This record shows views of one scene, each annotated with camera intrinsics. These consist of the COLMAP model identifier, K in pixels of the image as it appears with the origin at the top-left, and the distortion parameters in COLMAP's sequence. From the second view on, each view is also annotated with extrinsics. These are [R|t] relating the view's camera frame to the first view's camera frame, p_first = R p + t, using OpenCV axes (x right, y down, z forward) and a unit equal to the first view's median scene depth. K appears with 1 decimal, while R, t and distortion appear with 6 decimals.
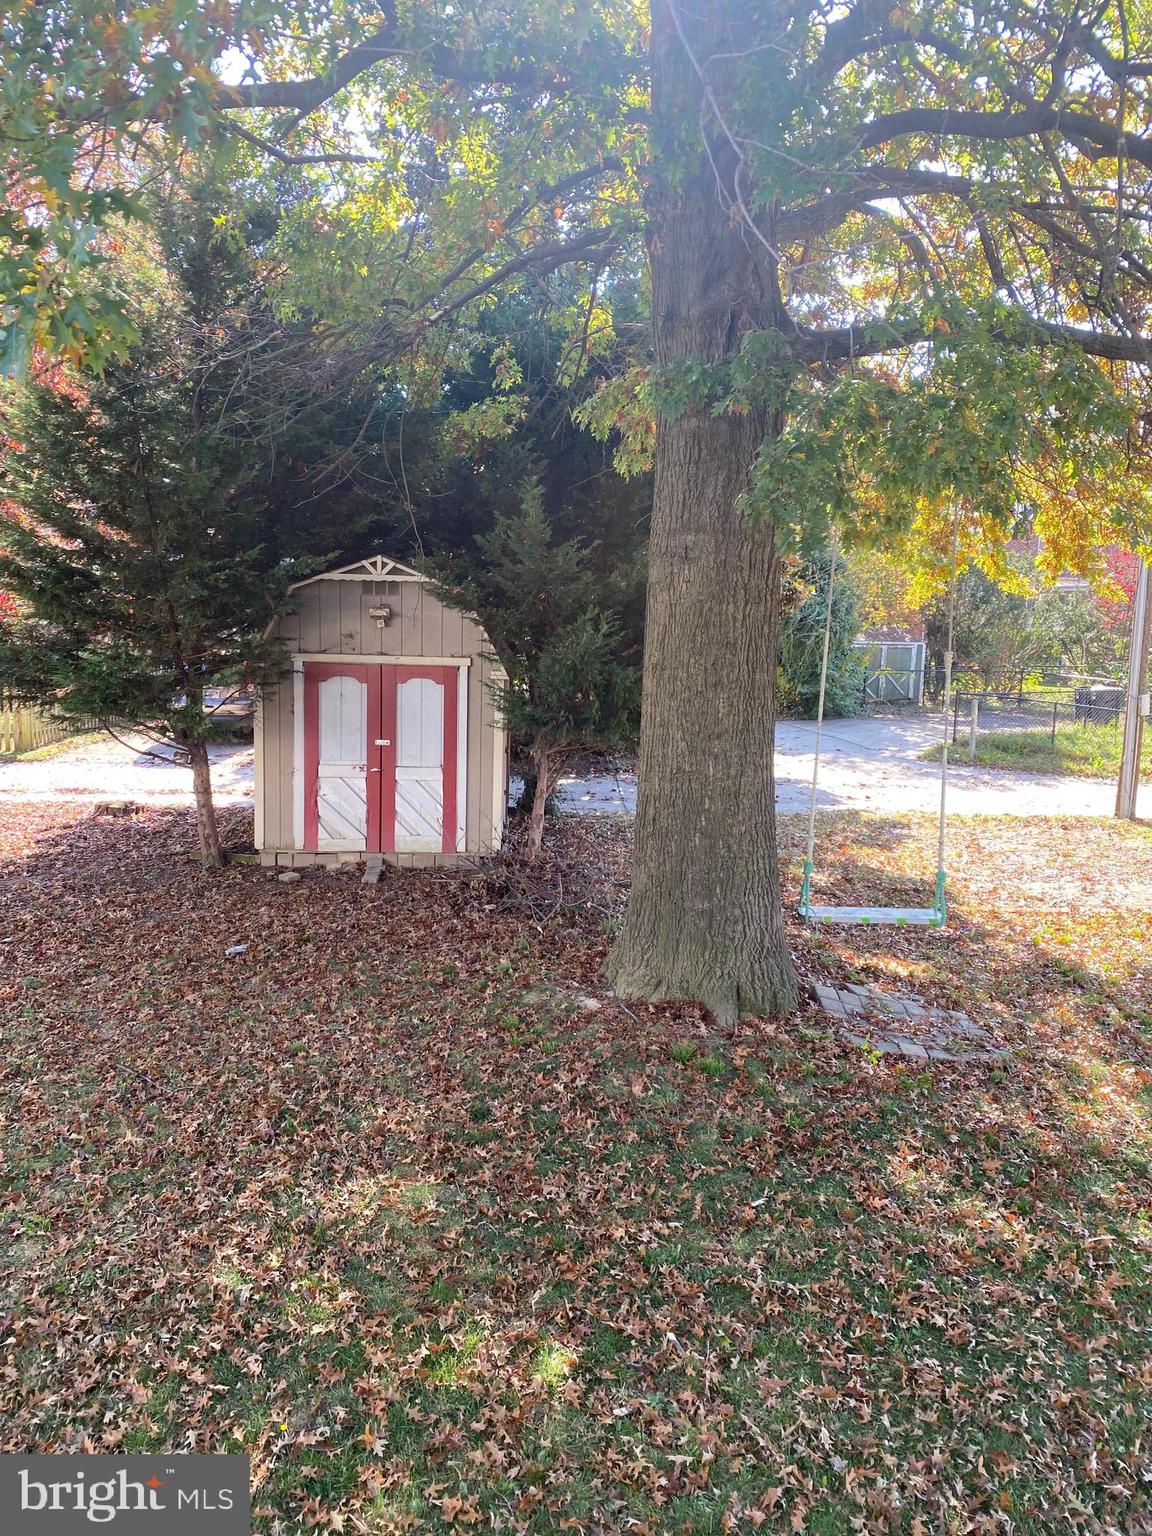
lens RADIAL K [[1170.4, 0, 576.0], [0, 1170.4, 768.0], [0, 0, 1]] dist [0.186853, -0.565262]
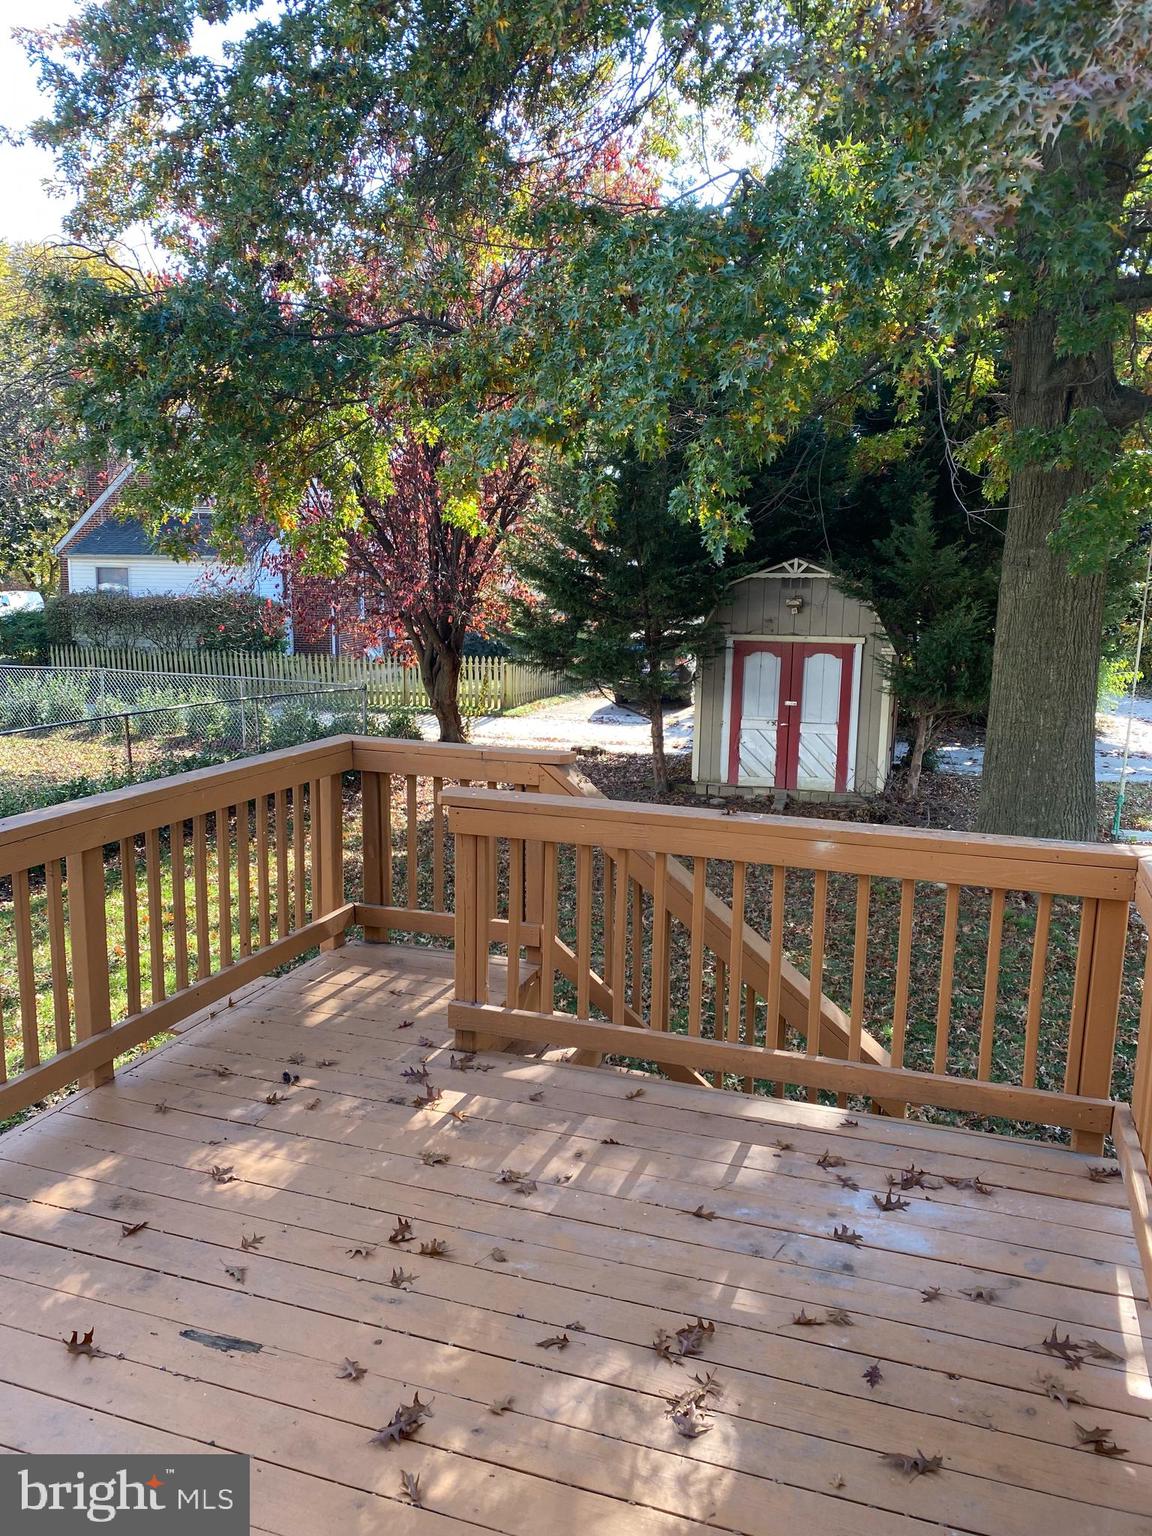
lens RADIAL K [[1170.4, 0, 576.0], [0, 1170.4, 768.0], [0, 0, 1]] dist [0.186853, -0.565262]
pose [[0.945649, 0.043367, -0.322285, 0.032164], [-0.037452, 0.998997, 0.024535, 0.026765], [0.323025, -0.011132, 0.946325, -0.303193]]
